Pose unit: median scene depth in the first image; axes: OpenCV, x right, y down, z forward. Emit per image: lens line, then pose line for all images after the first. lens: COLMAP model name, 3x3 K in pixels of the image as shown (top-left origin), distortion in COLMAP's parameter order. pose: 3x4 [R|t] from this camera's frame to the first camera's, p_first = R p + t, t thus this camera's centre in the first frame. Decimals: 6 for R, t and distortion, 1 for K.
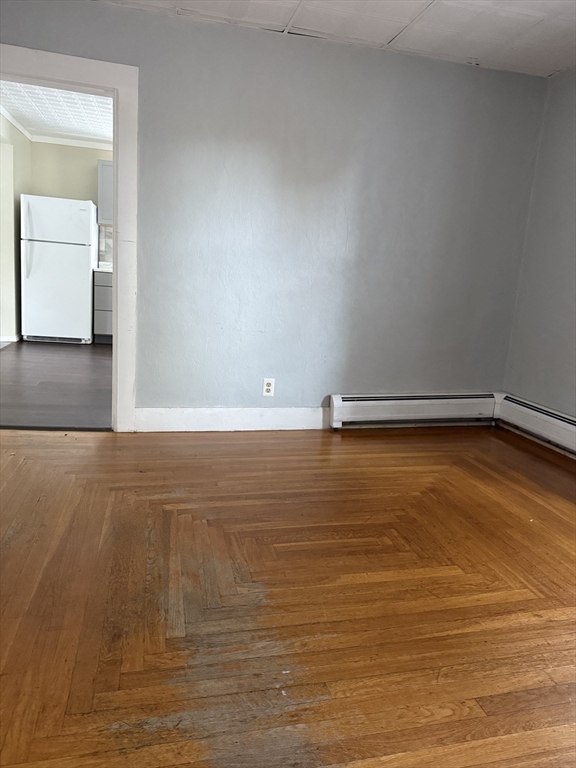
lens RADIAL K [[539.4, 0, 288.0], [0, 539.4, 384.0], [0, 0, 1]] dist [0.095141, -0.116801]
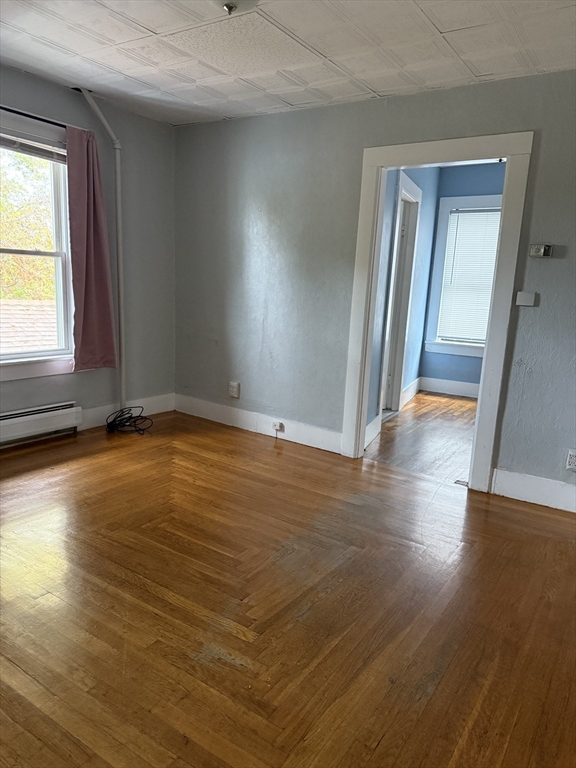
lens RADIAL K [[539.4, 0, 288.0], [0, 539.4, 384.0], [0, 0, 1]] dist [0.095141, -0.116801]
pose [[-0.675653, -0.230882, 0.700133, -0.773300], [0.063582, 0.927906, 0.367354, -0.428178], [-0.734473, 0.292720, -0.612262, 1.418609]]
